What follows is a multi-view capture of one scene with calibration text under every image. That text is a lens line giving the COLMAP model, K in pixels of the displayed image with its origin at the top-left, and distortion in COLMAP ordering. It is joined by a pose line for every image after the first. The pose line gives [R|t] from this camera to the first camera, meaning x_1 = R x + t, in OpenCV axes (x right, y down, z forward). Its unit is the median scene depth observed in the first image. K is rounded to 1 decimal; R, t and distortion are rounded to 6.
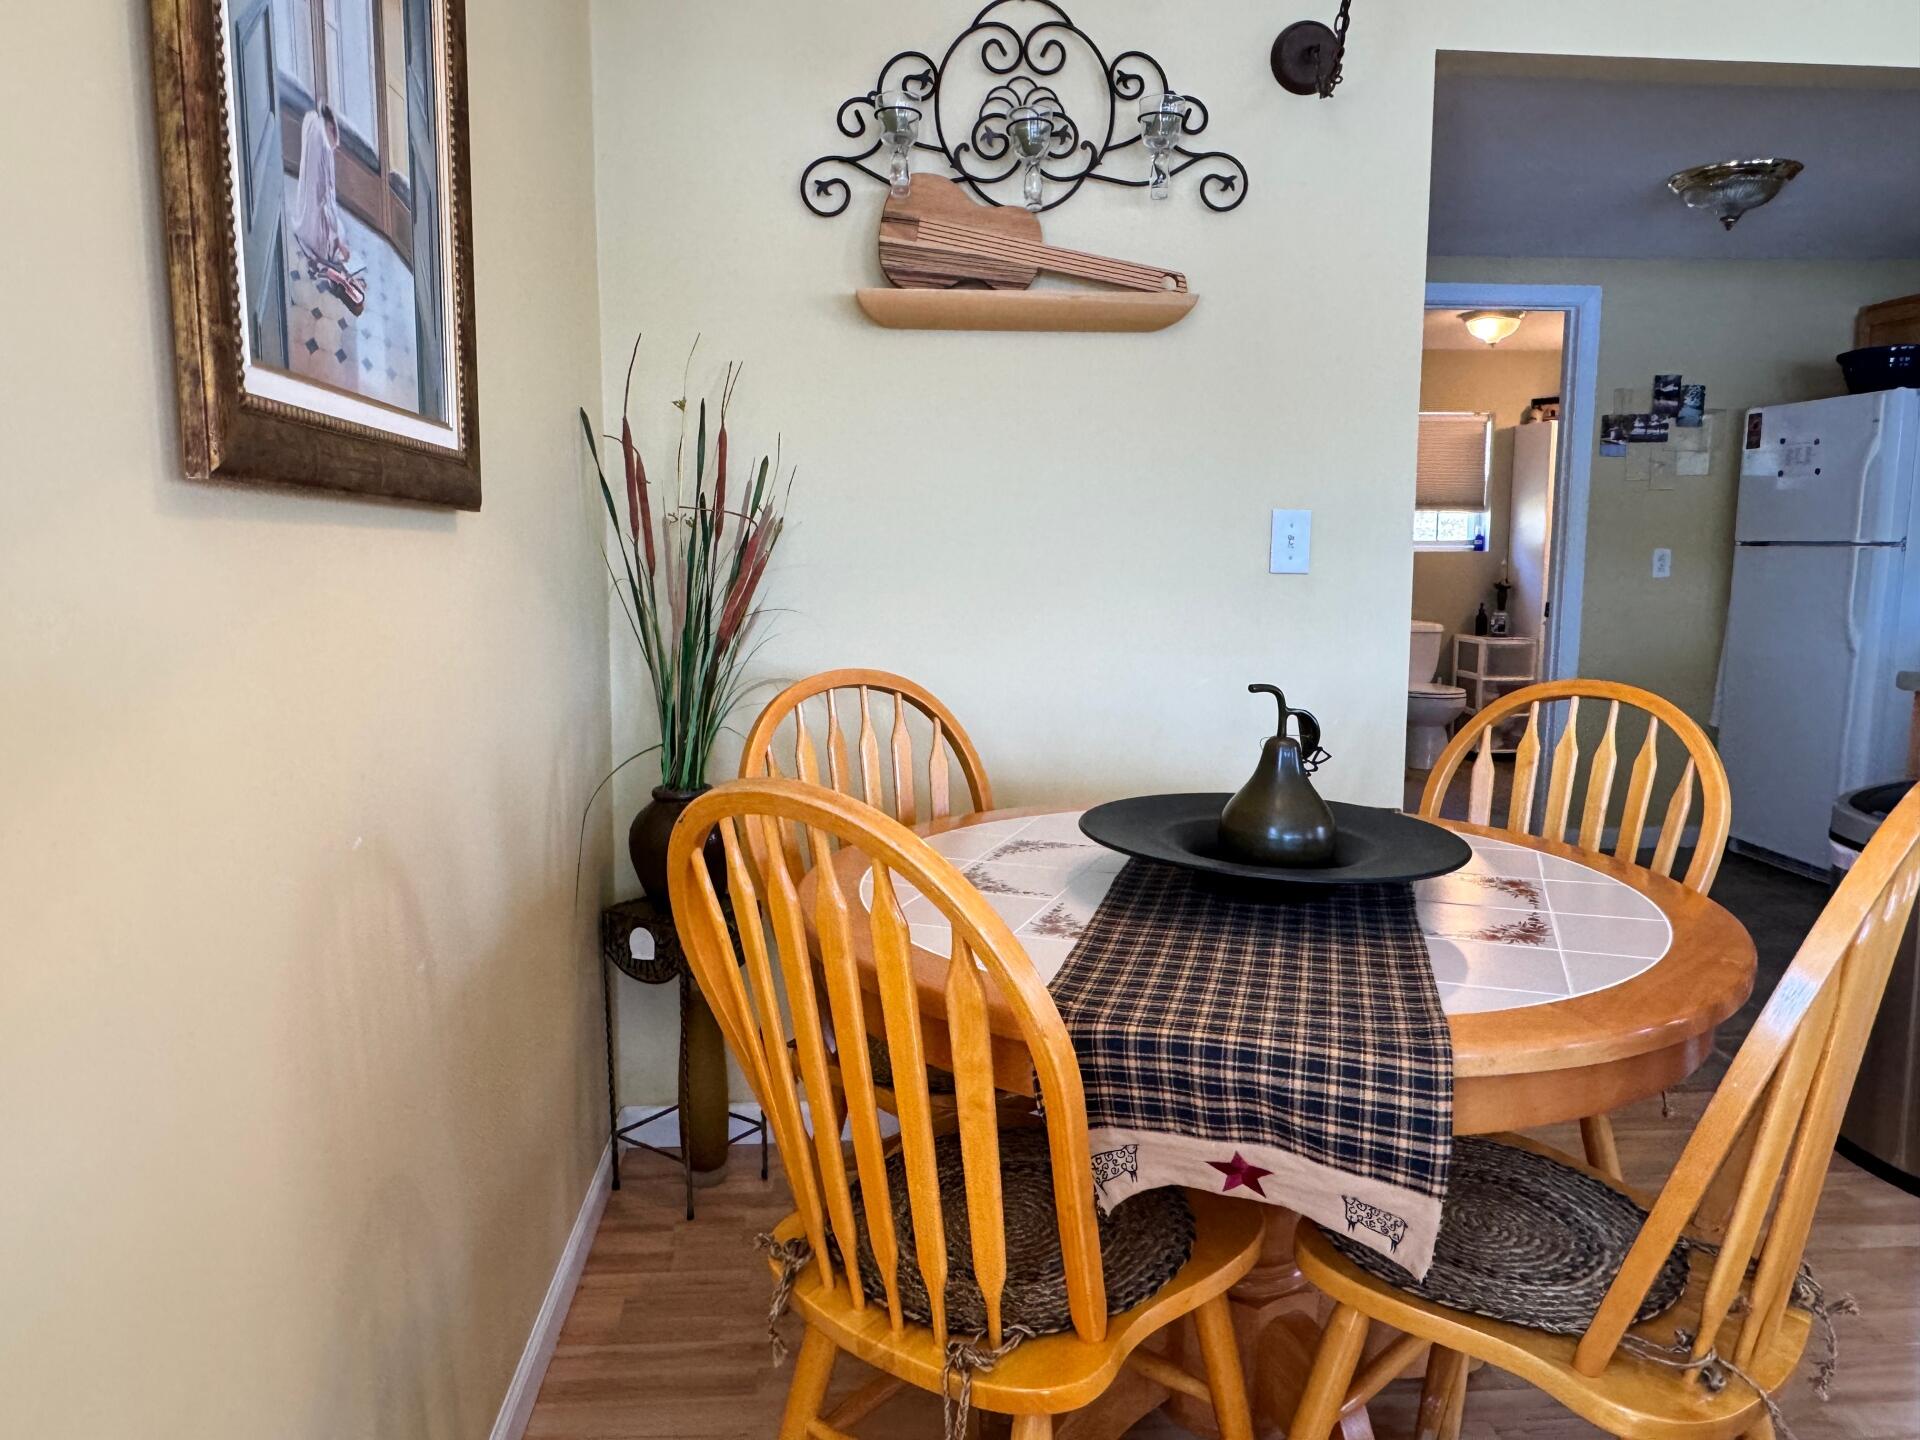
lens RADIAL K [[1334.4, 0, 960.0], [0, 1334.4, 720.0], [0, 0, 1]] dist [-0.000077, 0.000023]
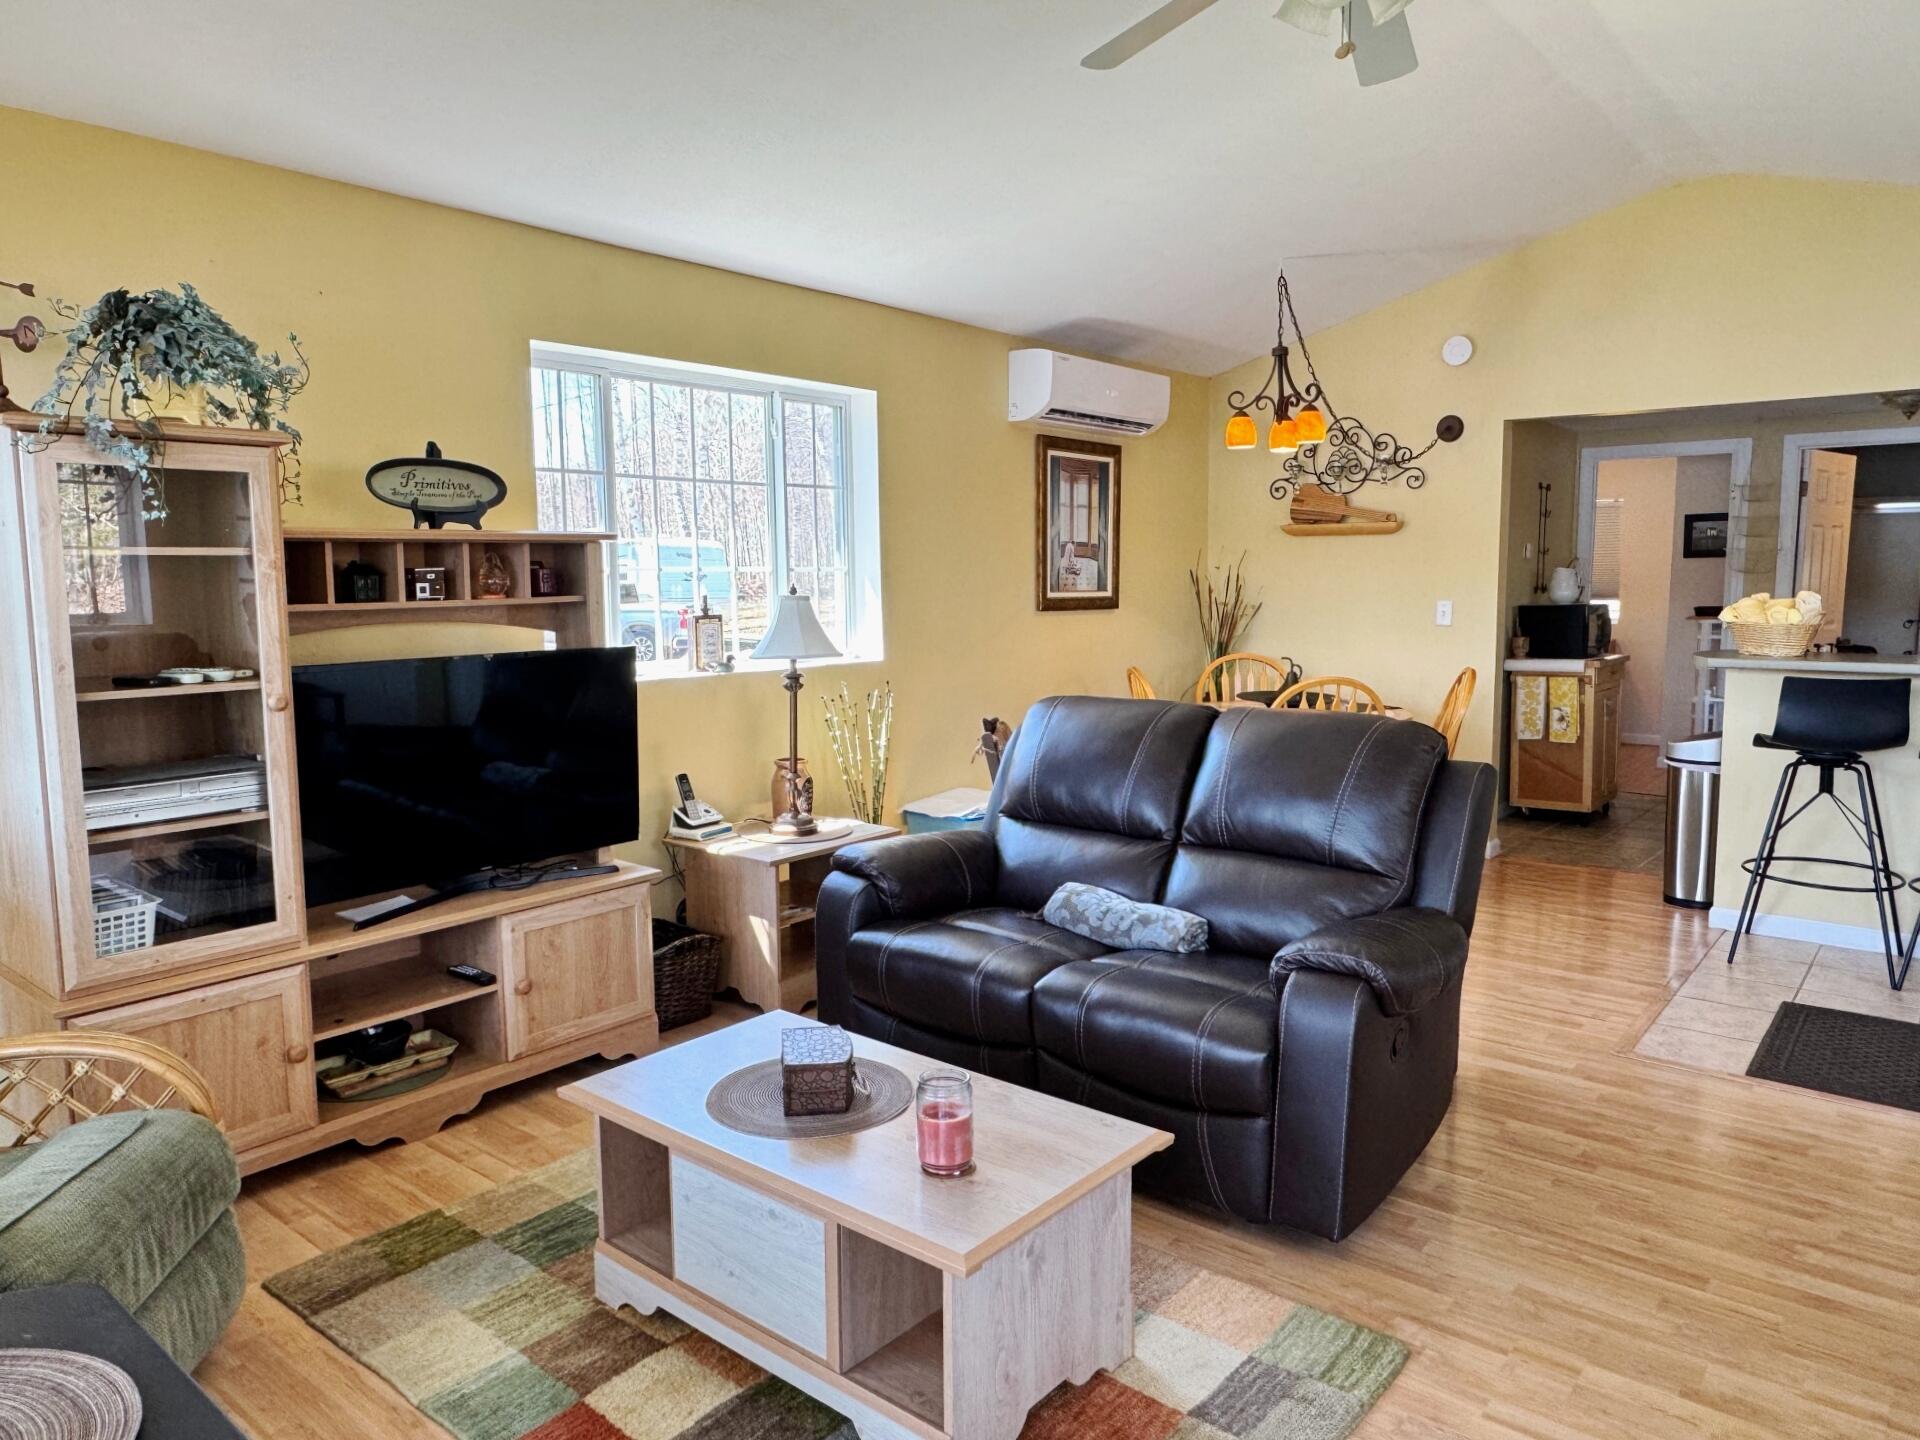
lens RADIAL K [[1279.2, 0, 960.0], [0, 1279.2, 720.0], [0, 0, 1]] dist [-0.006154, 0.000575]
pose [[0.715681, 0.075005, -0.694388, 1.267556], [-0.081991, 0.996365, 0.023118, 0.084581], [0.693598, 0.040388, 0.719229, -1.345056]]
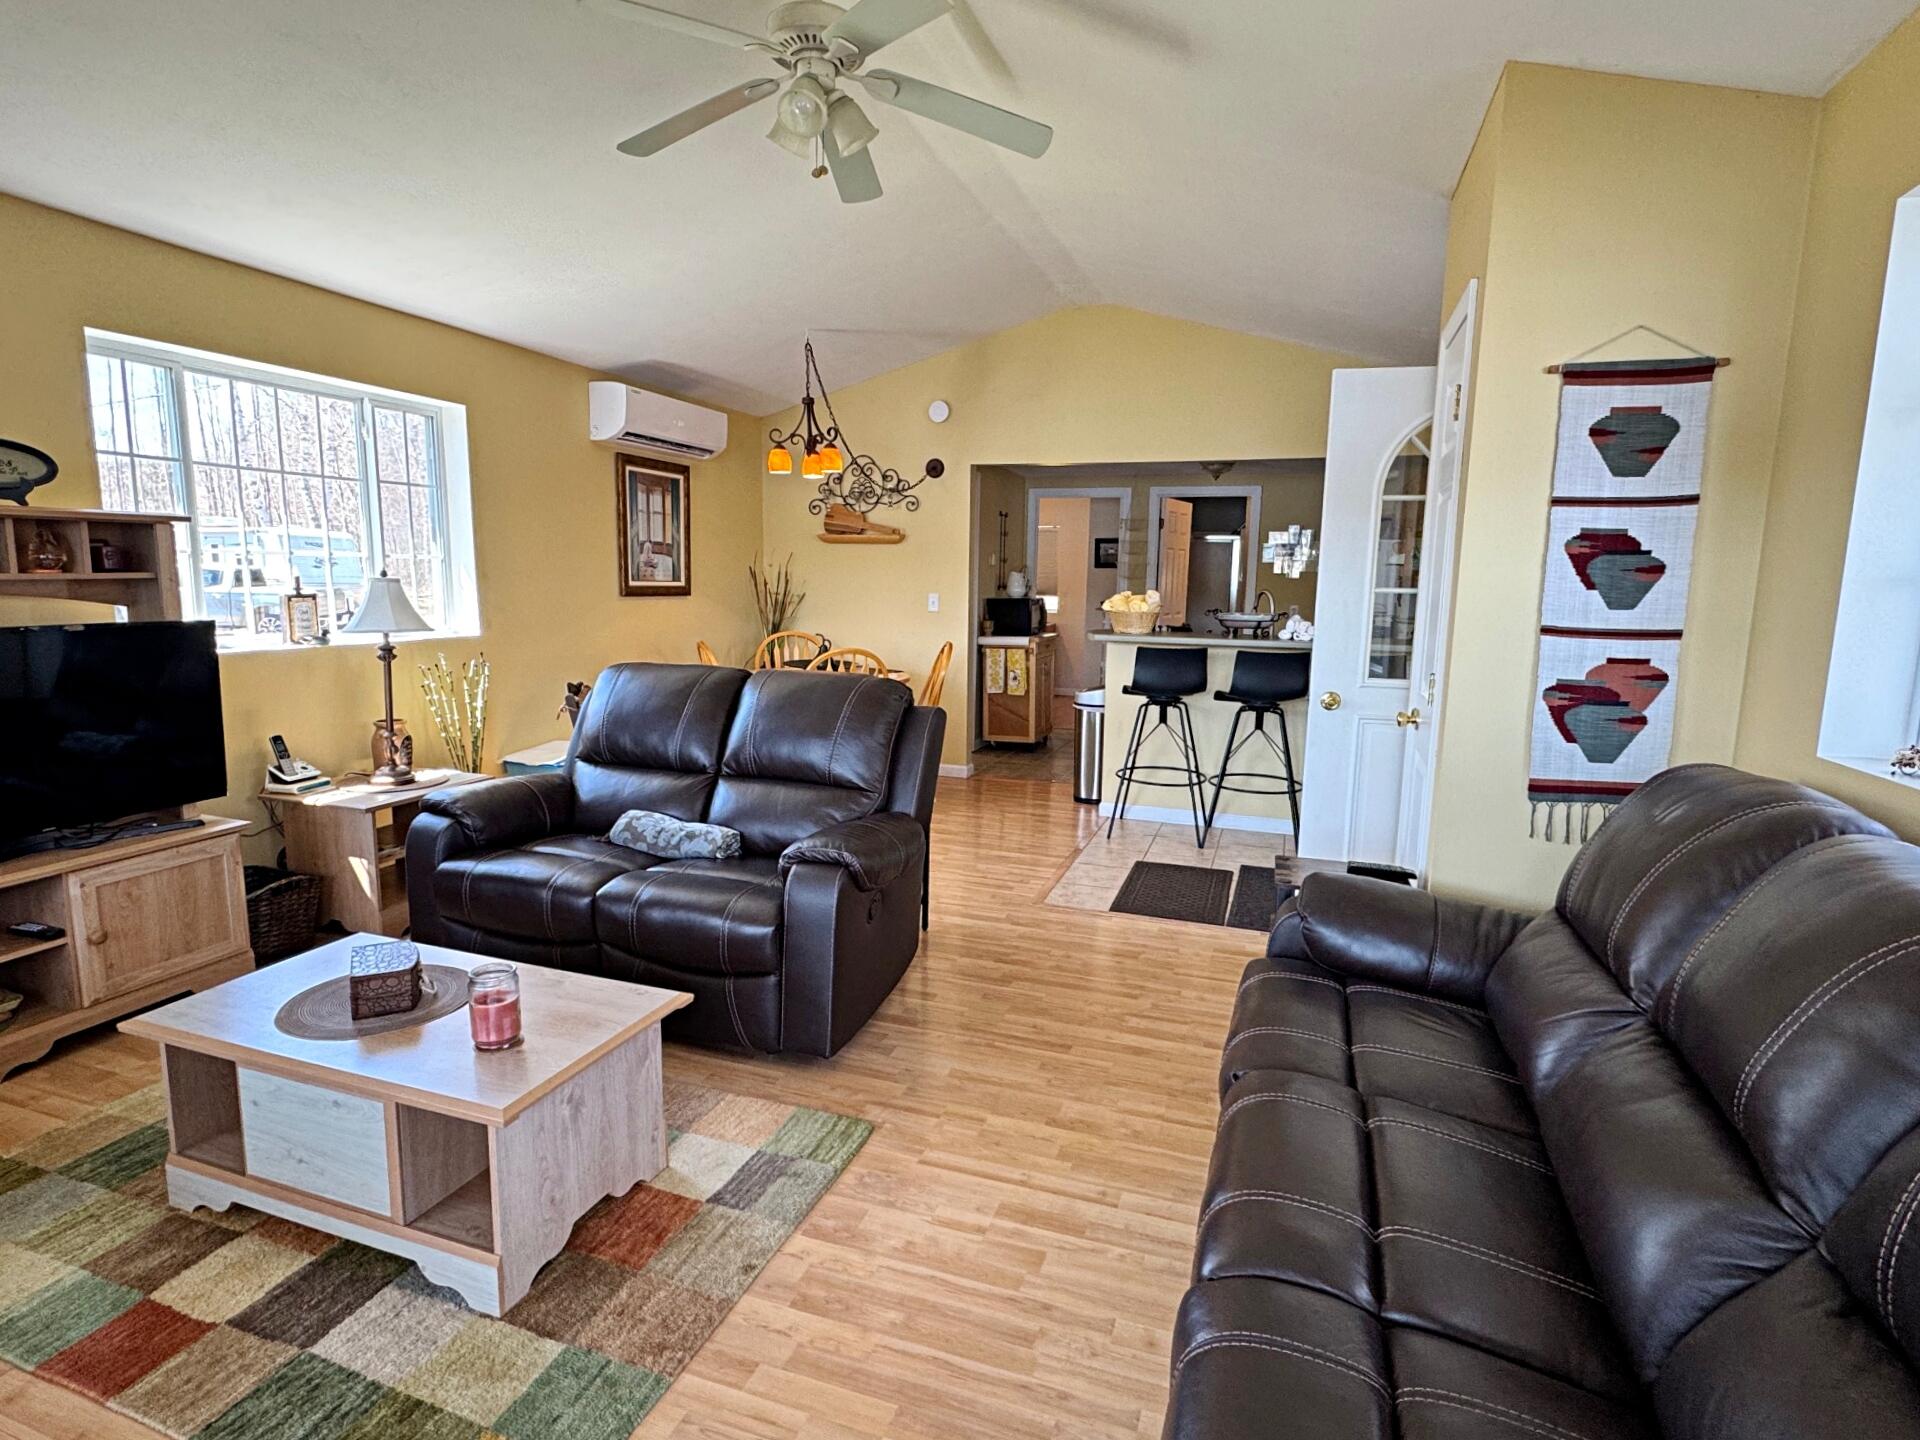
lens RADIAL K [[984.9, 0, 960.0], [0, 984.9, 720.0], [0, 0, 1]] dist [-0.005438, 0.000070]
pose [[0.915830, 0.075328, -0.394438, 1.330617], [-0.069147, 0.997159, 0.029882, 0.088168], [0.395568, -0.000092, 0.918437, -1.317493]]
